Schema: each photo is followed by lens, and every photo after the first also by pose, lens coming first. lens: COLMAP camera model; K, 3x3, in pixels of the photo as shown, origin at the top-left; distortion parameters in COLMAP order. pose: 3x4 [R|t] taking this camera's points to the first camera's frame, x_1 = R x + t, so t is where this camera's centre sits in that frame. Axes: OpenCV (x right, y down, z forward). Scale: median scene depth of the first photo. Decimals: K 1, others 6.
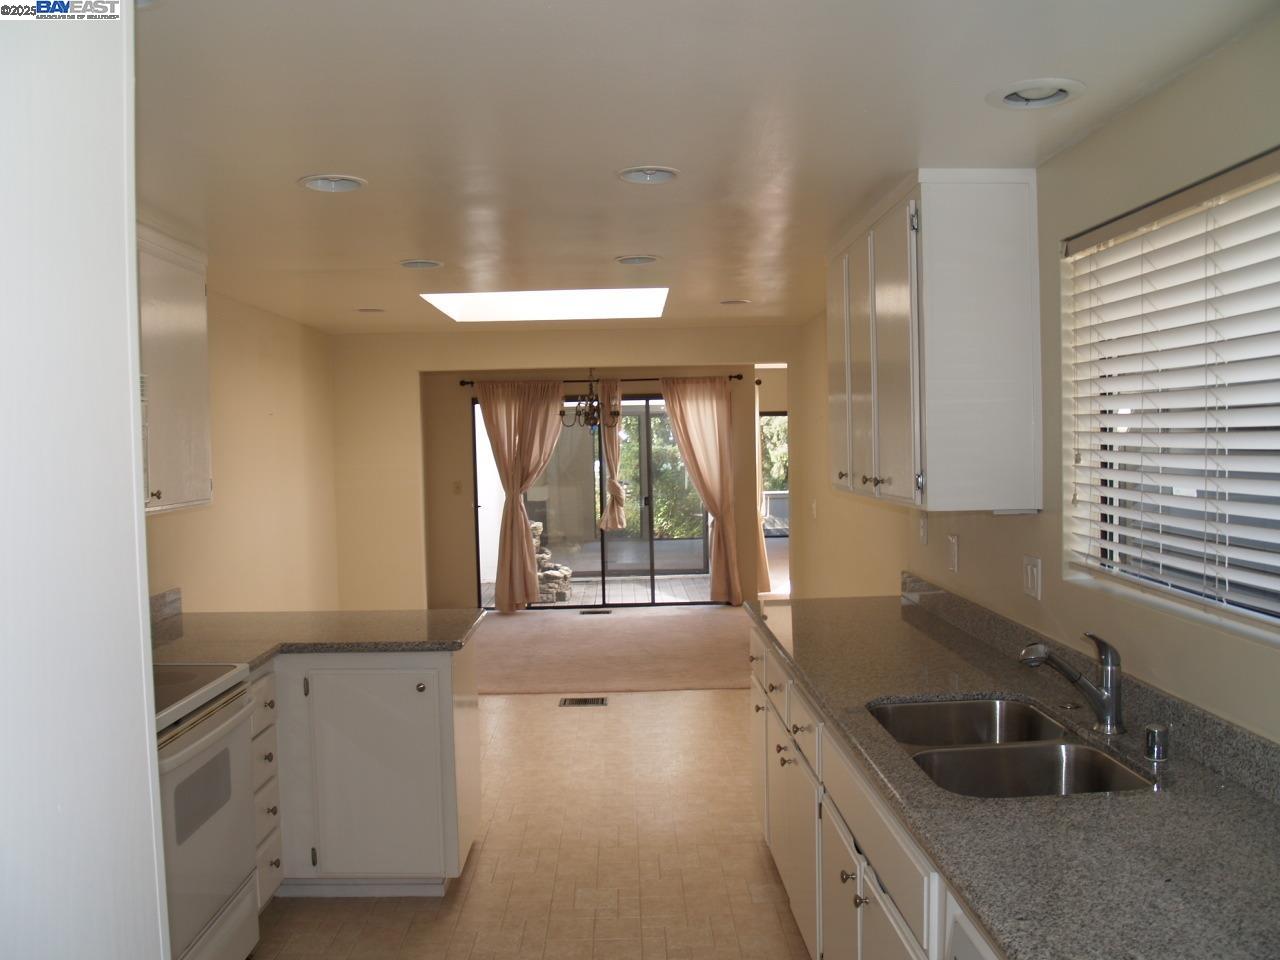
lens RADIAL K [[1041.4, 0, 635.4], [0, 1041.4, 487.7], [0, 0, 1]] dist [-0.125083, 0.083582]
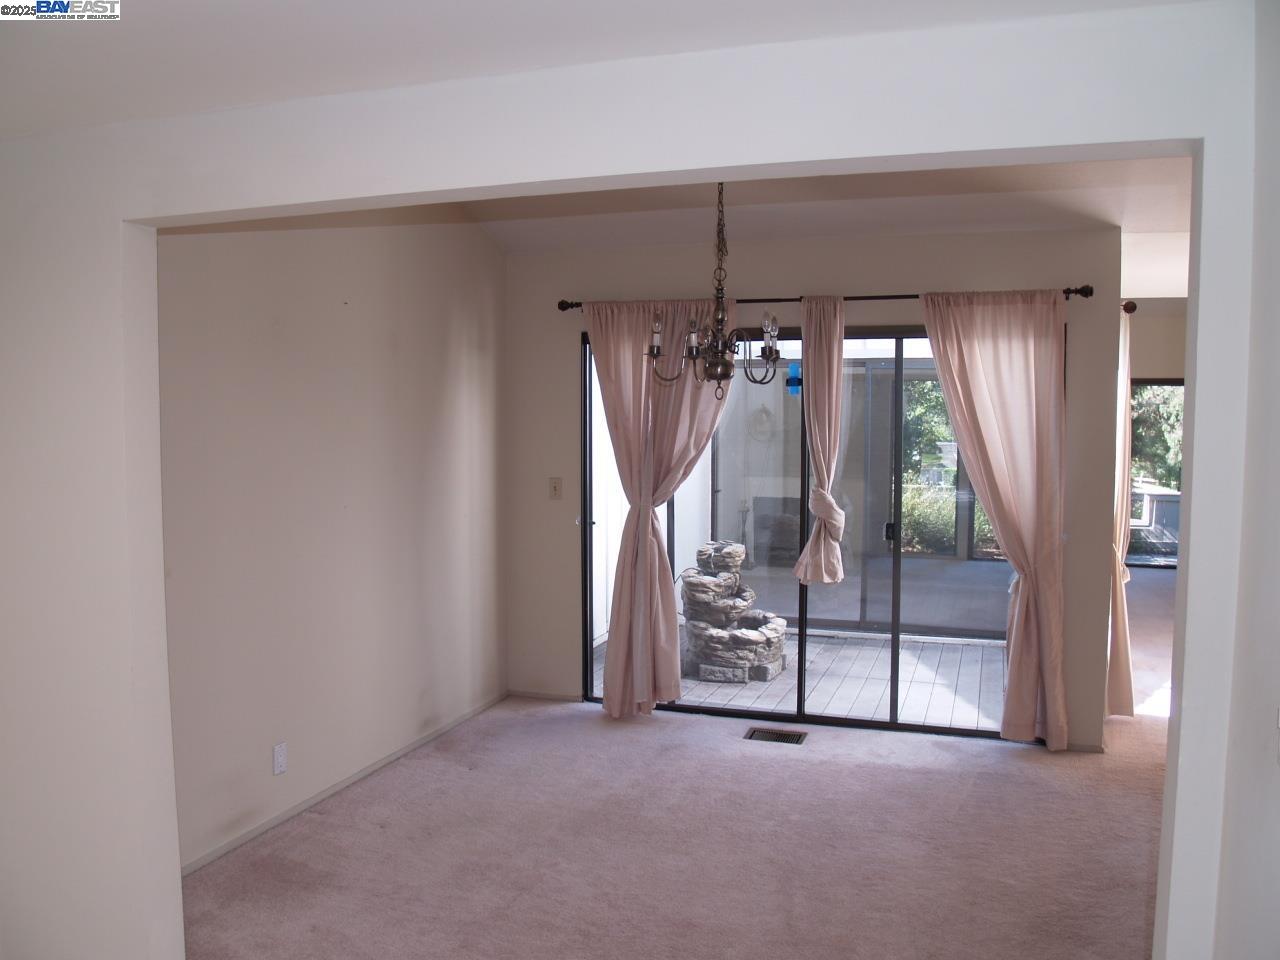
lens RADIAL K [[1041.4, 0, 637.4], [0, 1041.4, 485.4], [0, 0, 1]] dist [-0.125083, 0.083582]
pose [[0.937813, 0.049630, -0.343575, 0.105556], [-0.040541, 0.998613, 0.033592, -0.034729], [0.344765, -0.017574, 0.938524, 0.710079]]
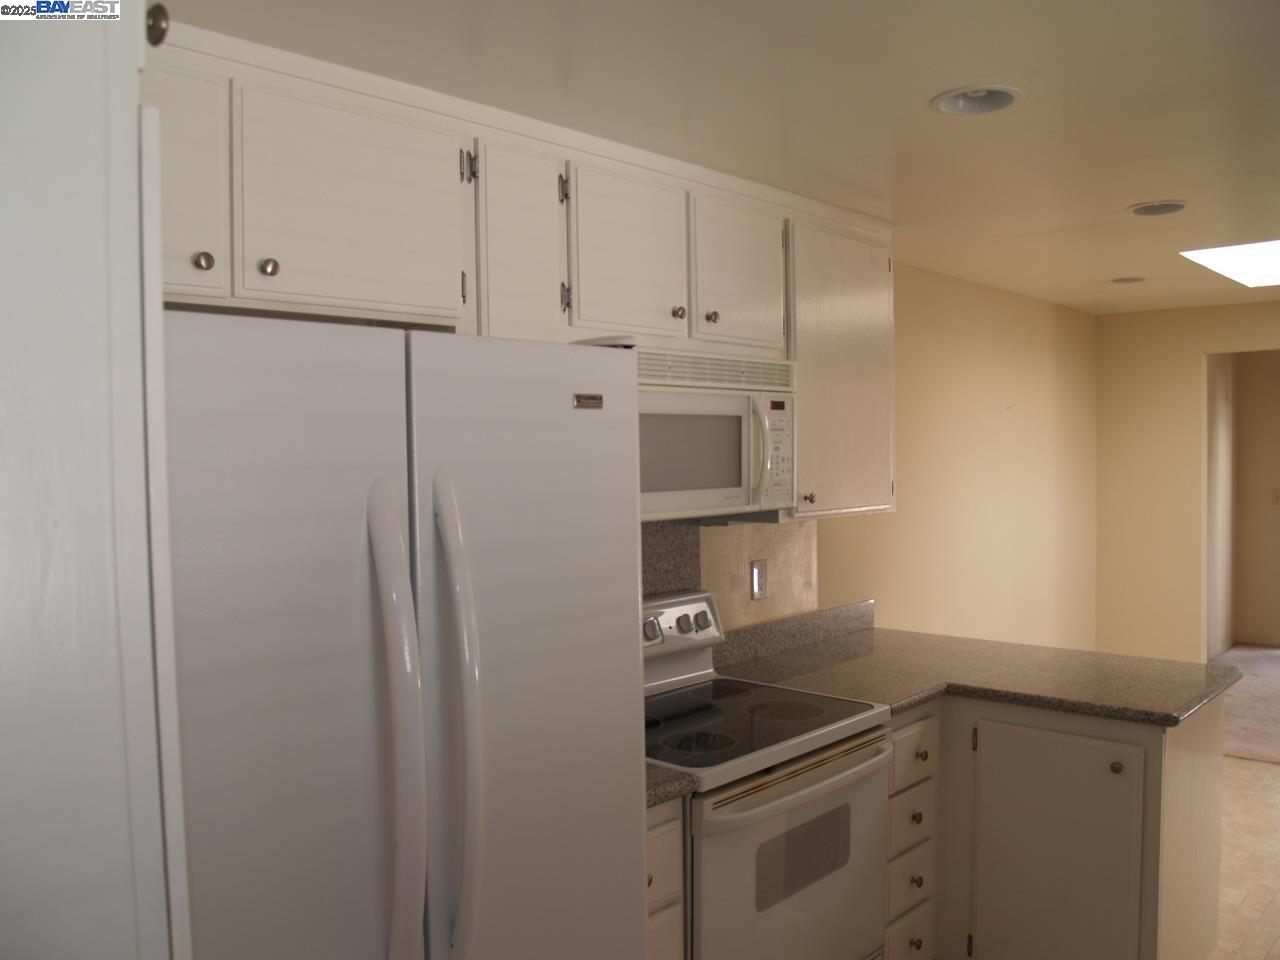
lens RADIAL K [[1041.4, 0, 644.5], [0, 1041.4, 485.1], [0, 0, 1]] dist [-0.125083, 0.083582]
pose [[0.720363, 0.031543, -0.692879, 0.026001], [-0.030822, 0.999434, 0.013455, -0.006169], [0.692912, 0.011663, 0.720928, 0.124224]]
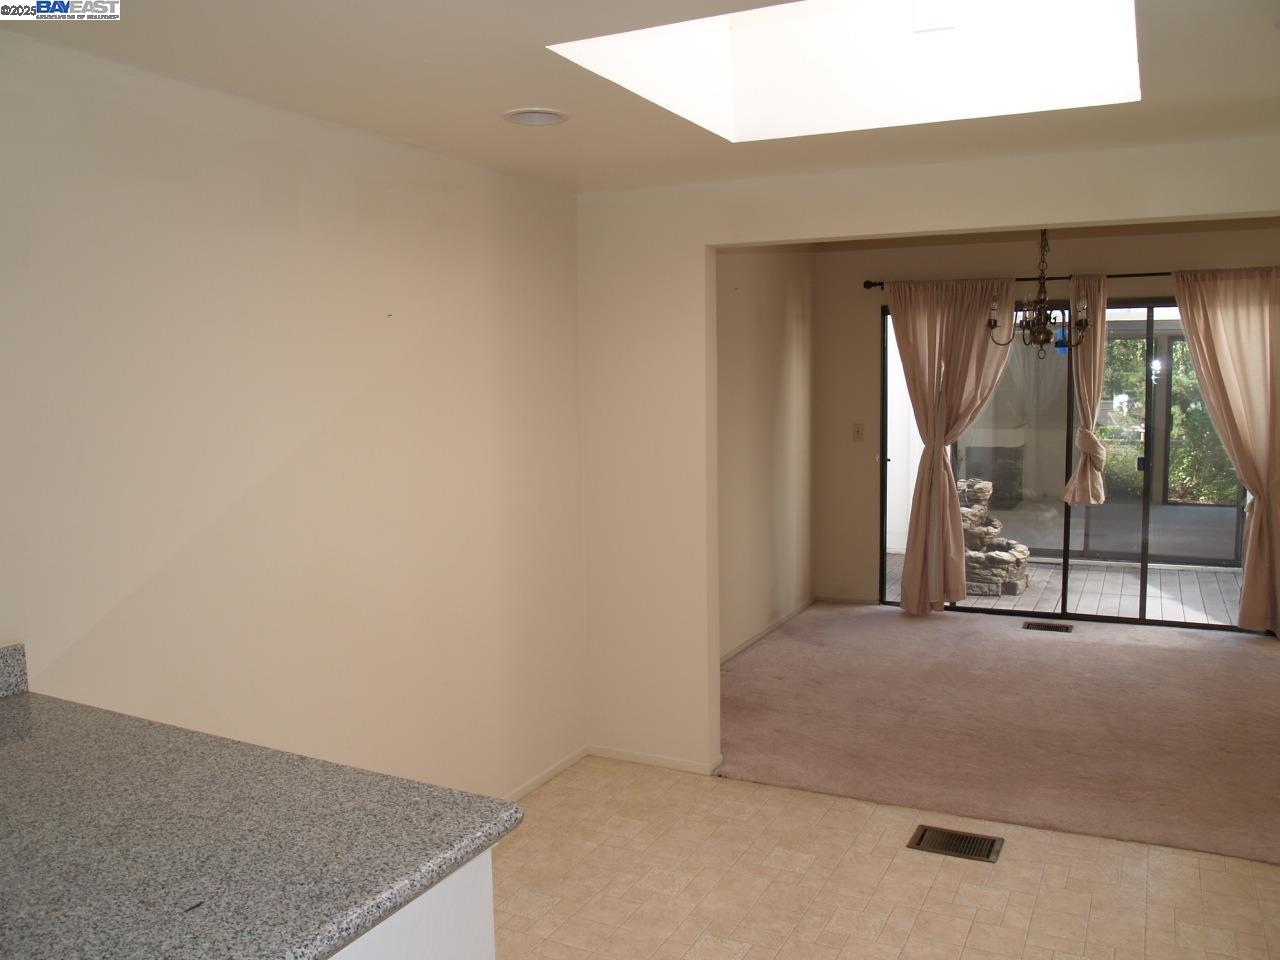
lens RADIAL K [[1041.4, 0, 641.1], [0, 1041.4, 483.7], [0, 0, 1]] dist [-0.125083, 0.083582]
pose [[0.886961, 0.057492, -0.458251, 0.037932], [-0.027548, 0.997041, 0.071768, -0.017891], [0.461021, -0.051031, 0.885920, 0.445745]]
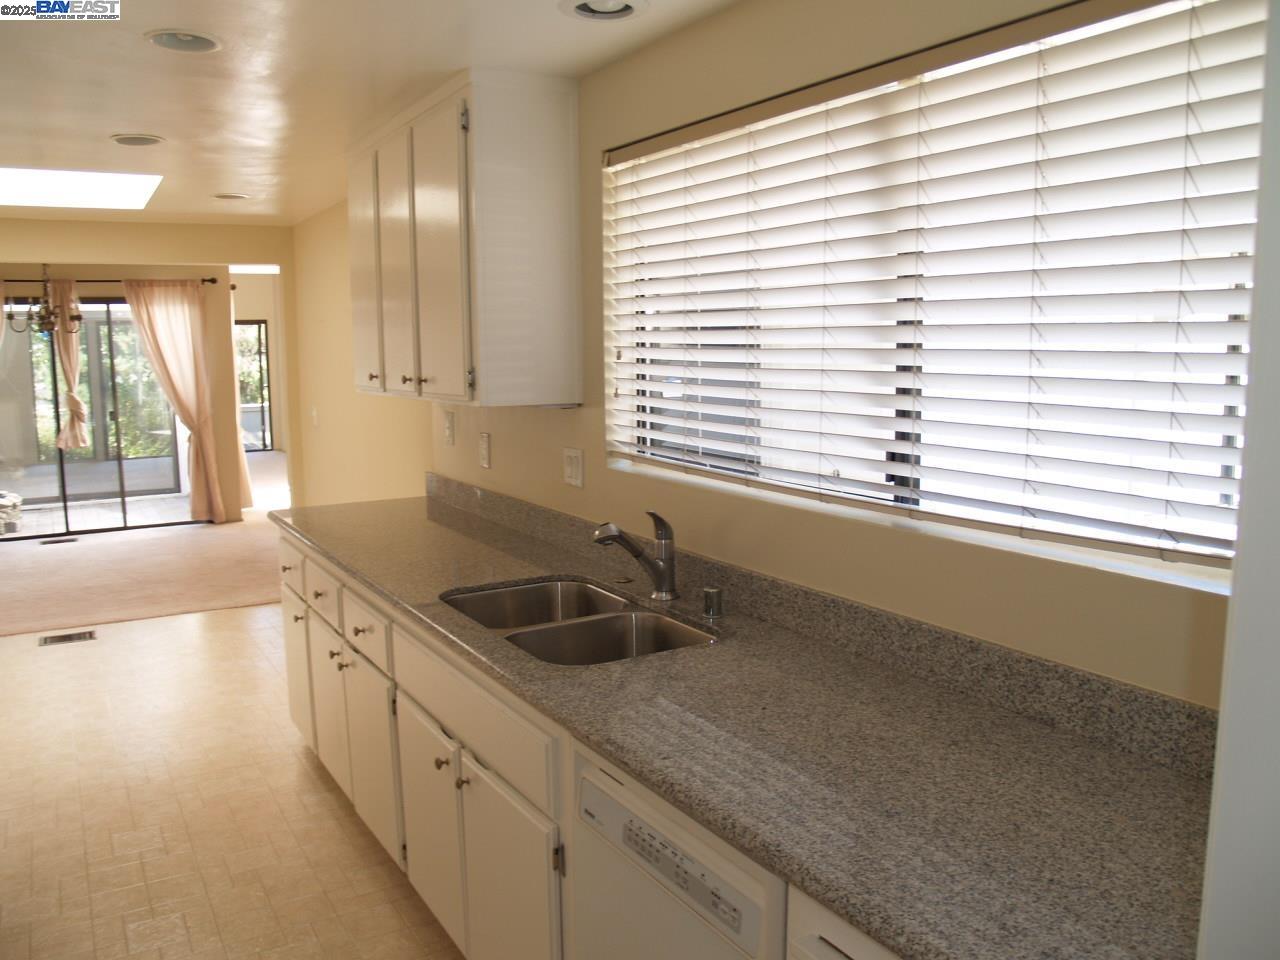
lens RADIAL K [[1041.4, 0, 621.8], [0, 1041.4, 484.1], [0, 0, 1]] dist [-0.125083, 0.083582]
pose [[0.875848, -0.052938, 0.479674, -0.041330], [0.014192, 0.996361, 0.084046, 0.006112], [-0.482378, -0.066804, 0.873412, 0.009437]]
